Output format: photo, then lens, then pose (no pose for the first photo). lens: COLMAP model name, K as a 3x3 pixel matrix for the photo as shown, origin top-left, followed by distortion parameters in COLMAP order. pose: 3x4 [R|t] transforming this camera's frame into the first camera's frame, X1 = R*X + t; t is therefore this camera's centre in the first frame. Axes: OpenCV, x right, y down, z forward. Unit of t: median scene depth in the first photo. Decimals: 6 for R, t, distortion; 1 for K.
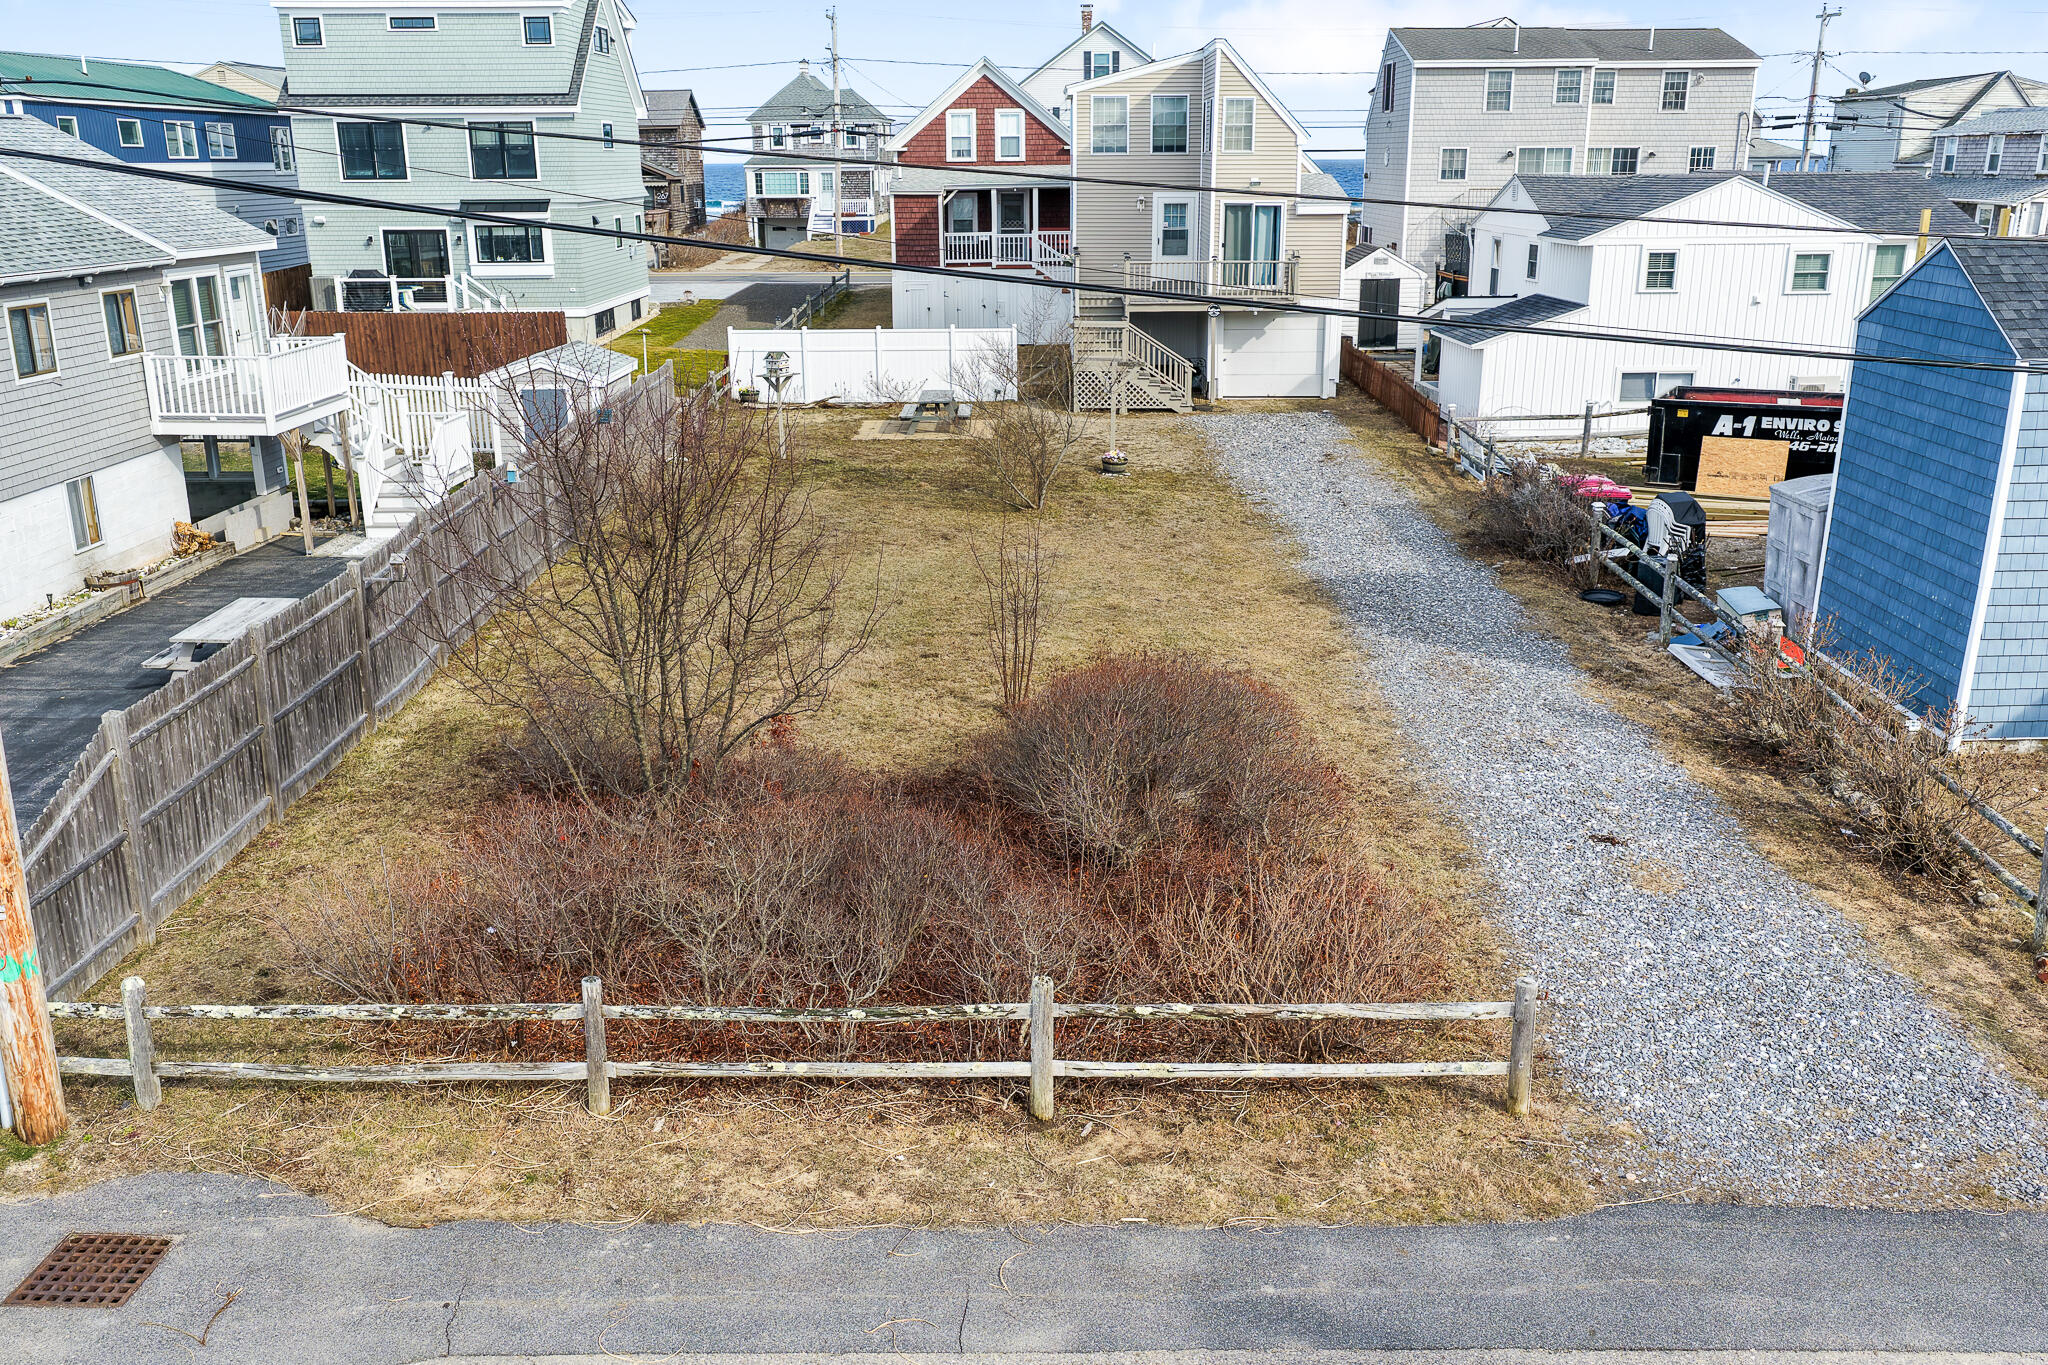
lens RADIAL K [[1704.5, 0, 1016.9], [0, 1704.5, 689.0], [0, 0, 1]] dist [-0.018071, 0.043208]
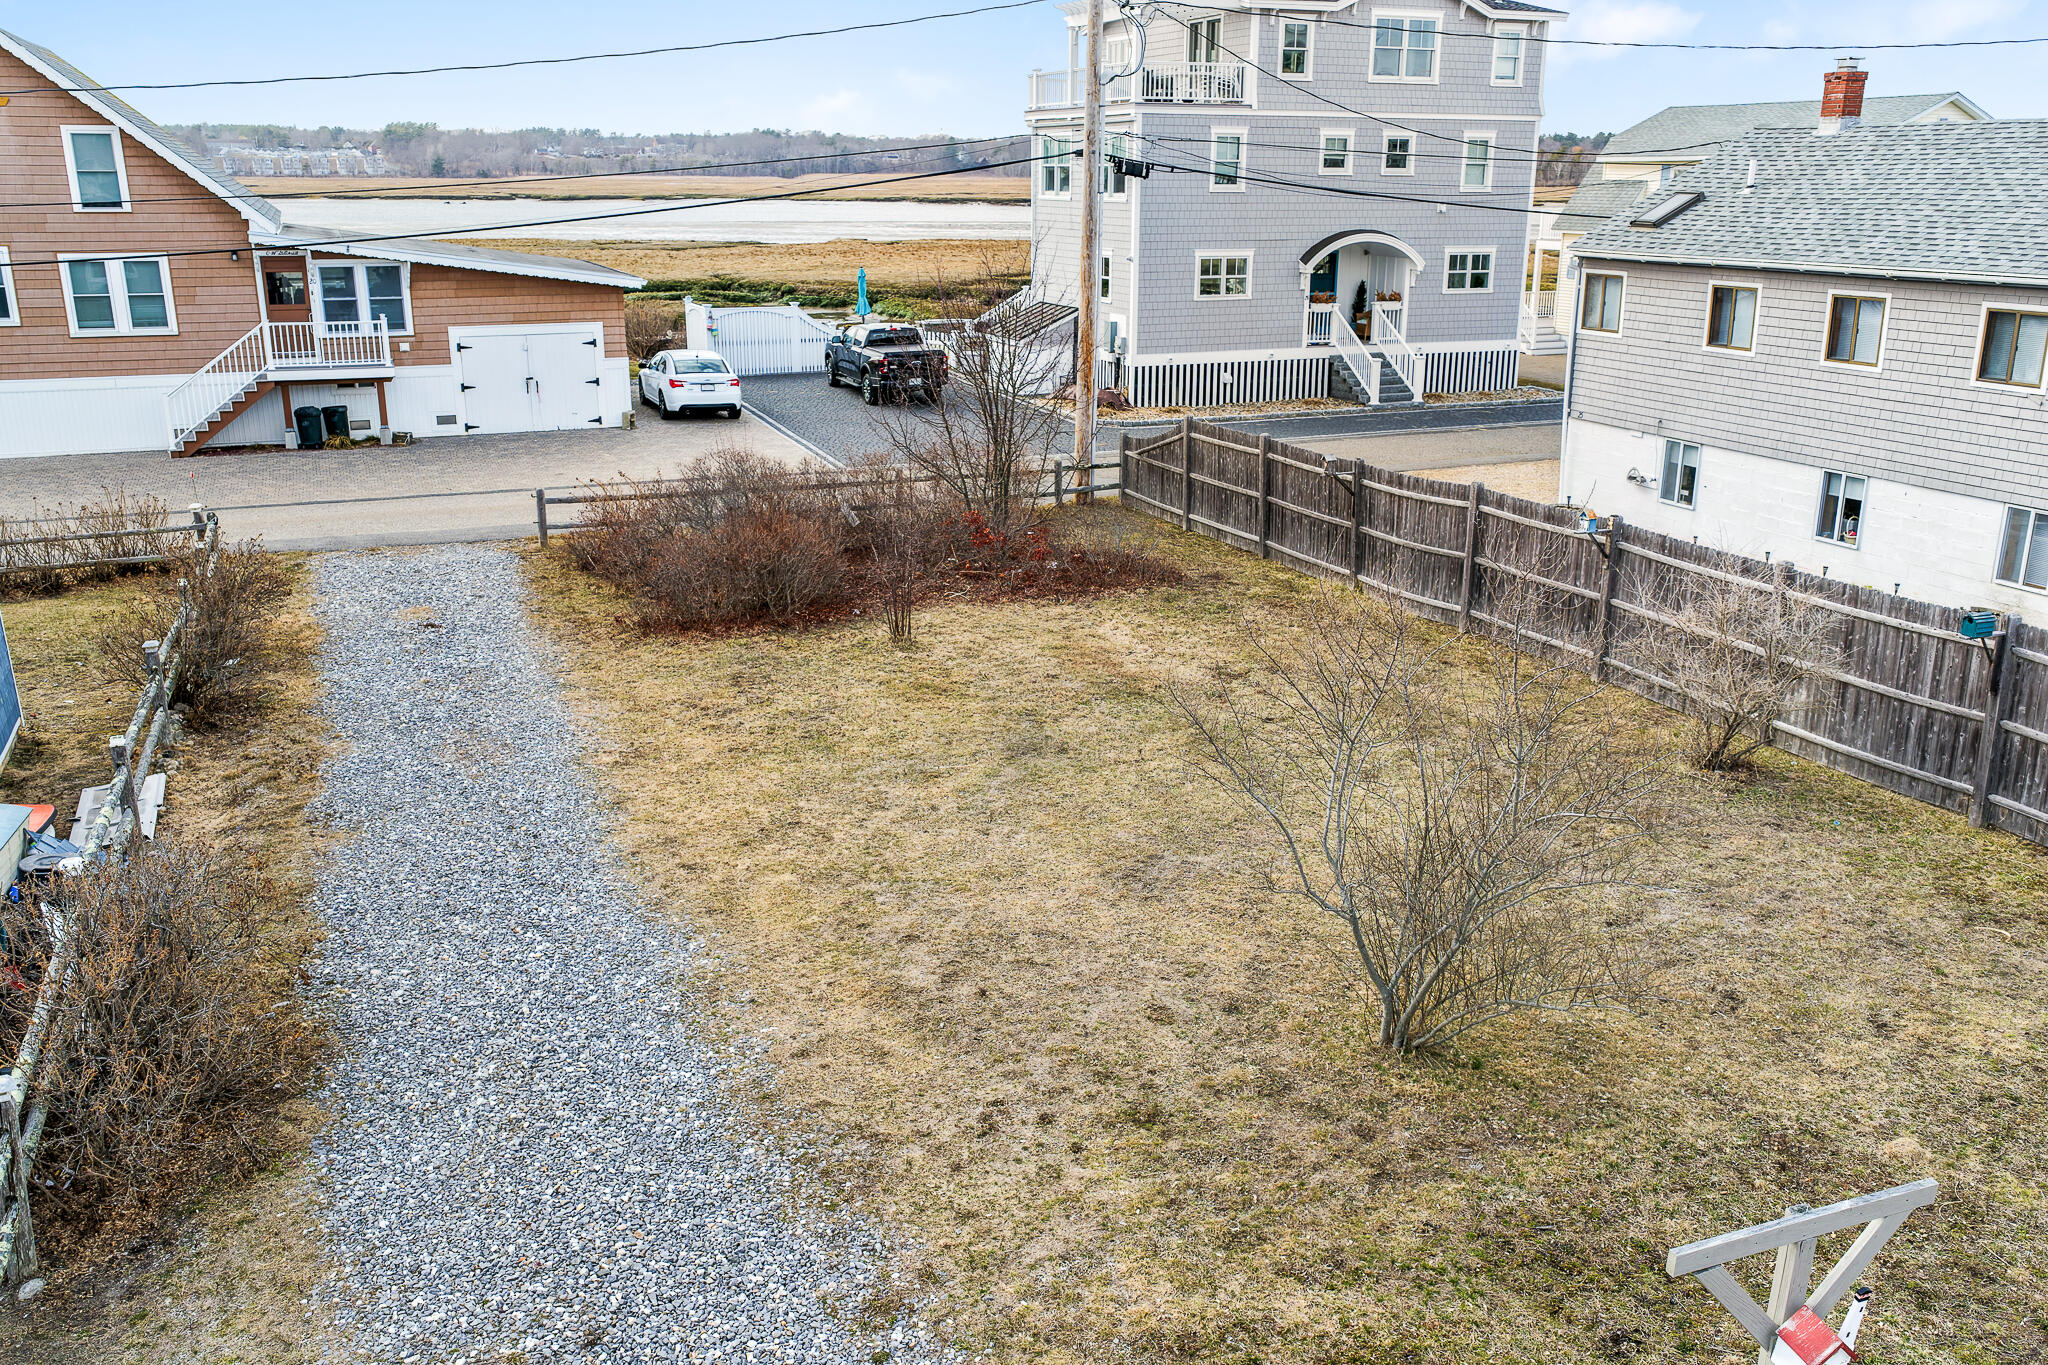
lens RADIAL K [[1704.5, 0, 1023.9], [0, 1704.5, 694.1], [0, 0, 1]] dist [-0.018071, 0.043208]
pose [[-0.921106, 0.123384, -0.369244, 0.314603], [-0.106027, 0.833096, 0.542872, -0.525762], [0.374597, 0.539192, -0.754287, 1.720771]]
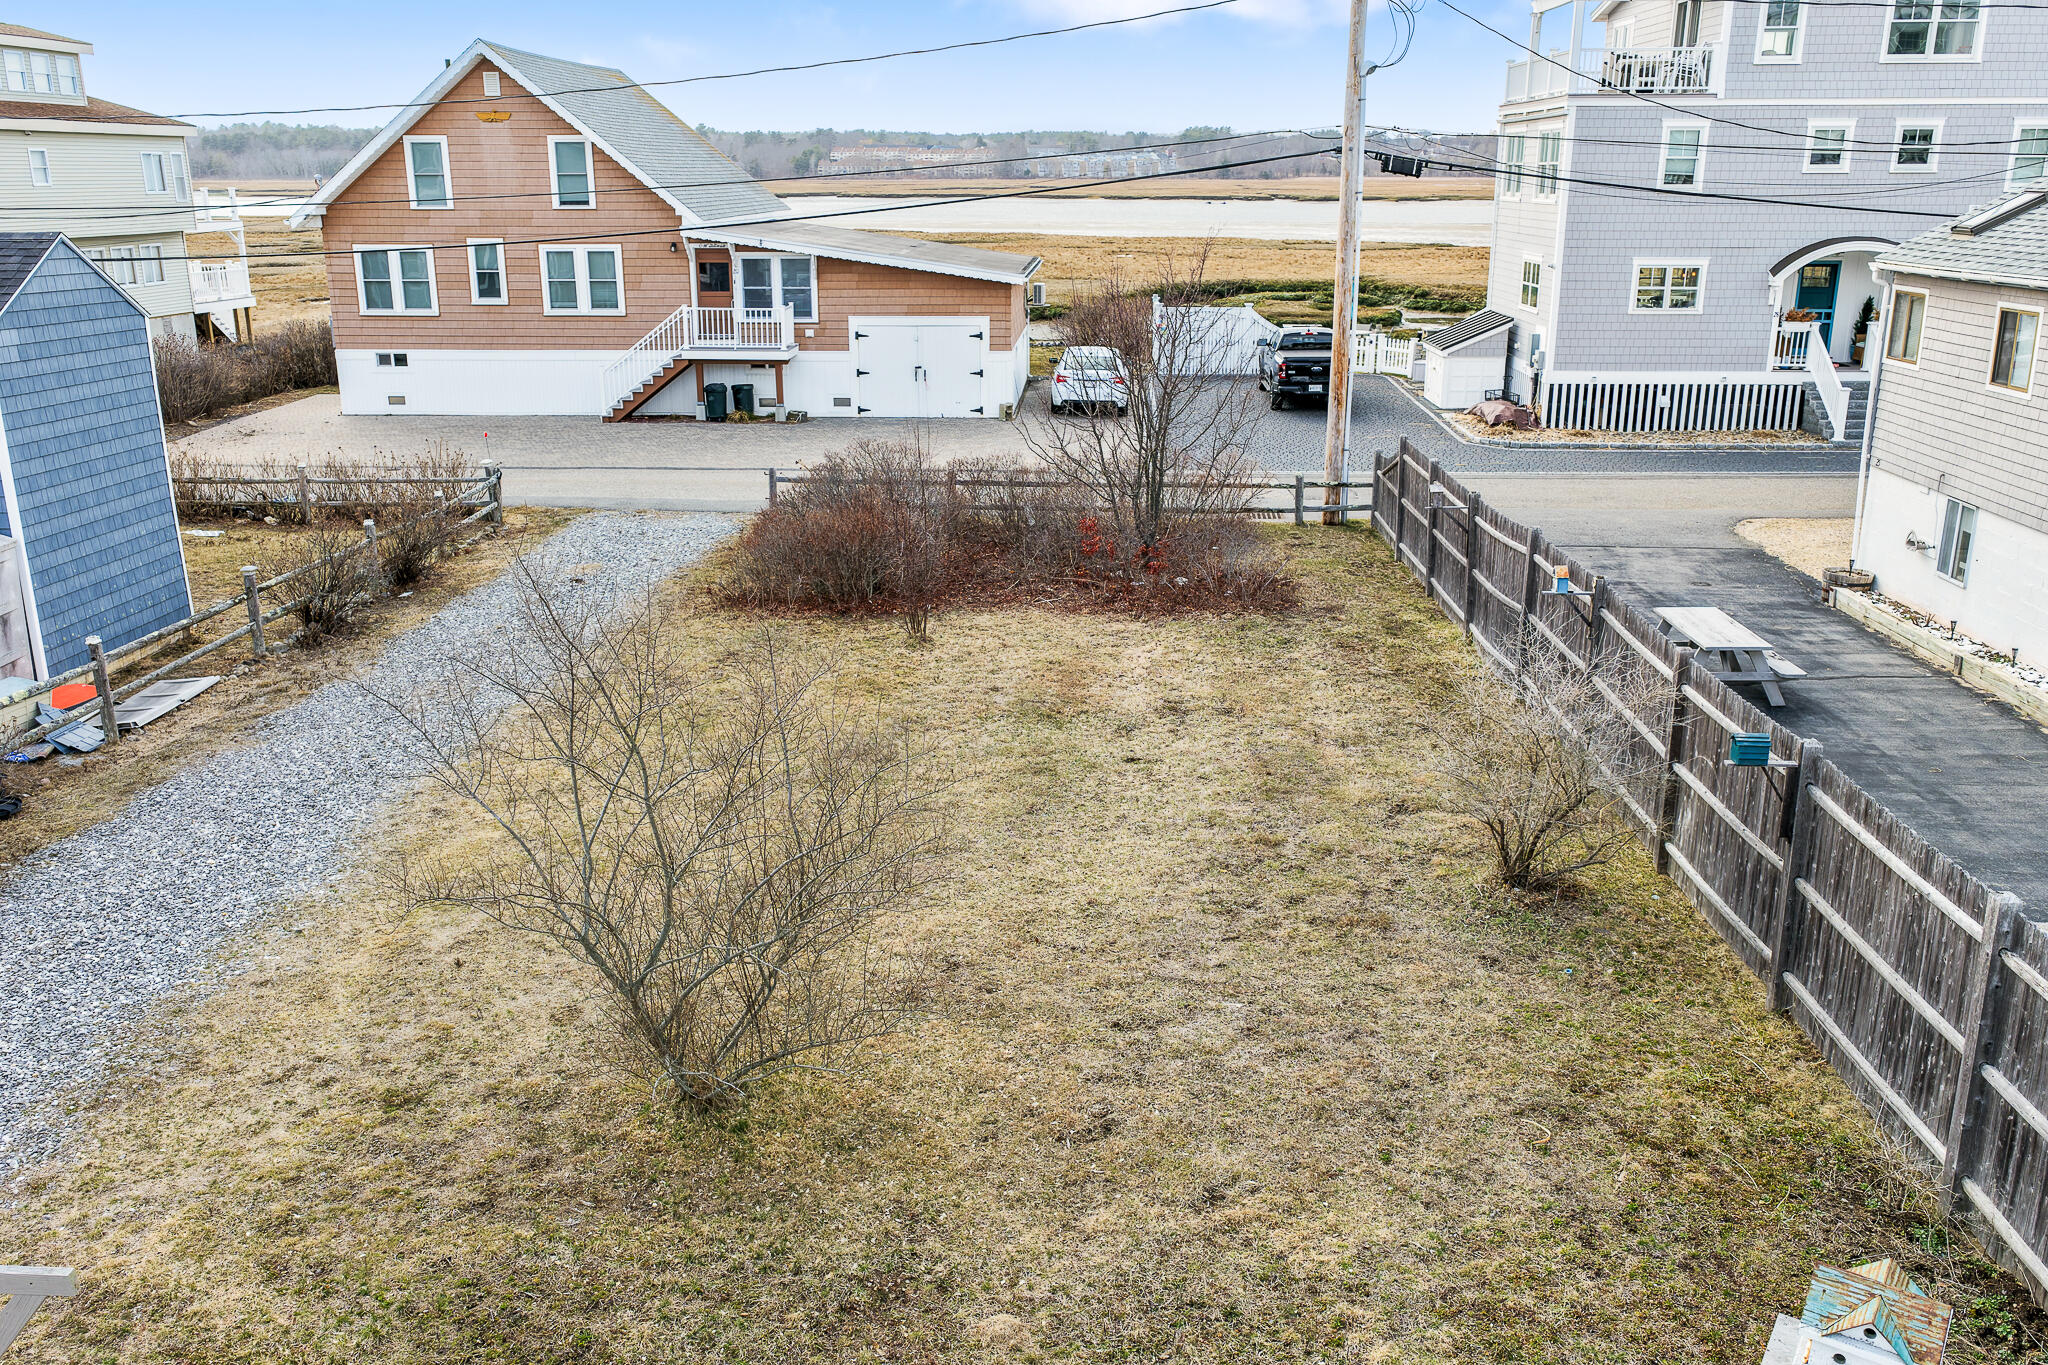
lens RADIAL K [[1704.5, 0, 1022.7], [0, 1704.5, 694.5], [0, 0, 1]] dist [-0.018071, 0.043208]
pose [[-0.999226, 0.001999, 0.039284, -0.104389], [0.023674, 0.828145, 0.560013, -0.534394], [-0.031414, 0.560510, -0.827552, 1.770871]]
